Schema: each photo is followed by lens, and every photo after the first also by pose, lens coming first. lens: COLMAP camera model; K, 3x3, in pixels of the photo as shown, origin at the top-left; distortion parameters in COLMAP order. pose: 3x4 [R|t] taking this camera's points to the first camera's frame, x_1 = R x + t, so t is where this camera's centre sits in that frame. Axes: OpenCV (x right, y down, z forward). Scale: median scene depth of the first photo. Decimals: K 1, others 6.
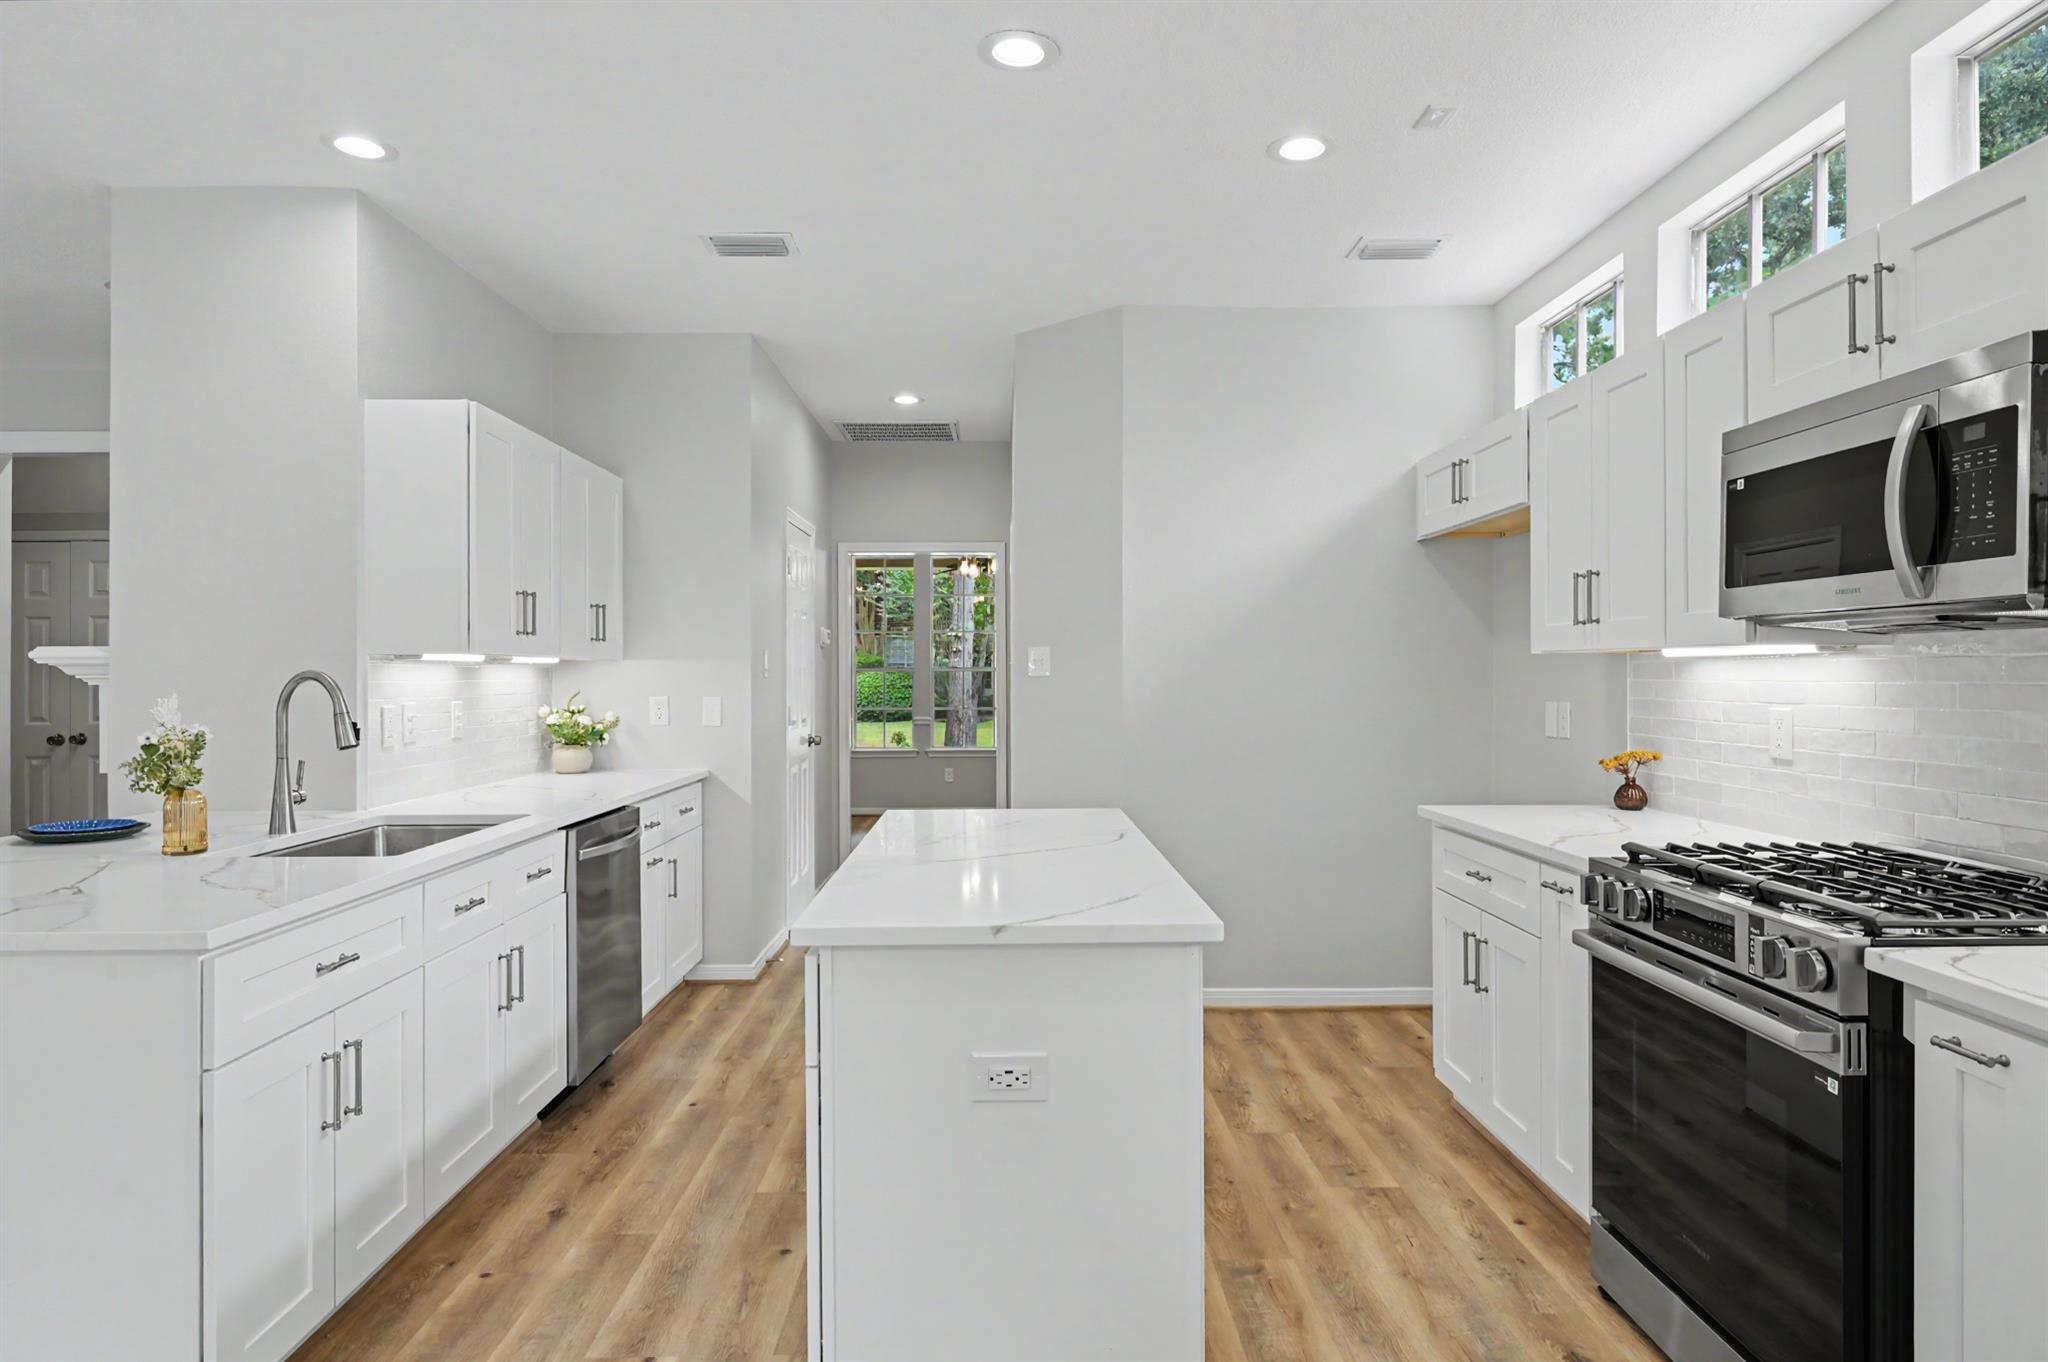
lens RADIAL K [[1178.4, 0, 1033.9], [0, 1178.4, 651.9], [0, 0, 1]] dist [-0.000078, 0.000748]
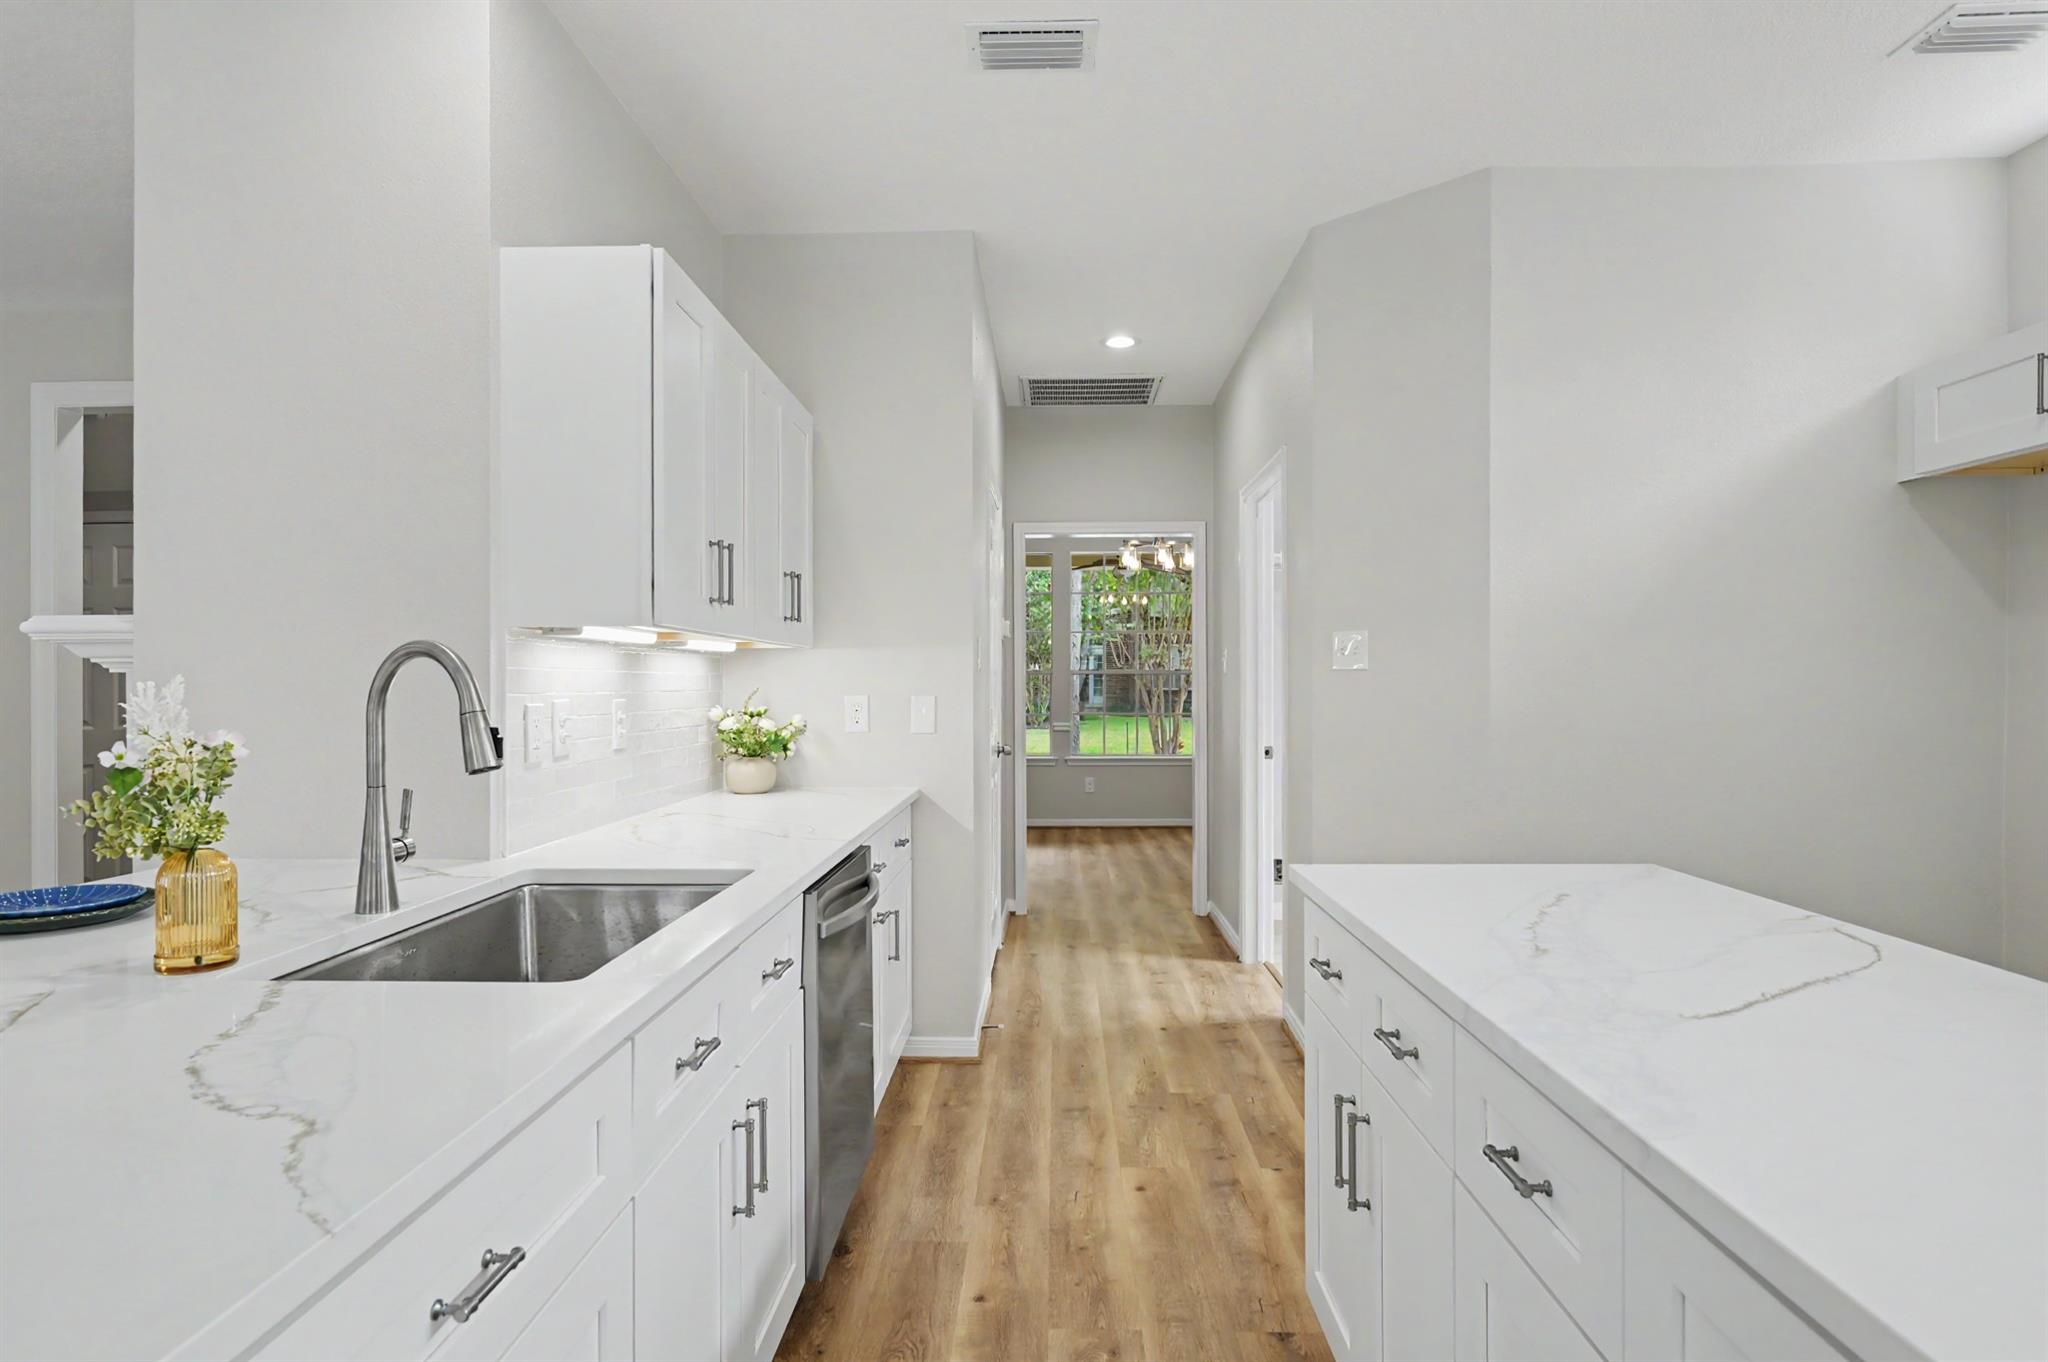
lens RADIAL K [[1089.6, 0, 1030.1], [0, 1089.6, 668.4], [0, 0, 1]] dist [-0.001821, 0.000719]
pose [[0.998996, -0.000020, -0.044799, -0.238611], [0.000237, 0.999988, 0.004842, 0.023154], [0.044798, -0.004847, 0.998984, 0.393037]]
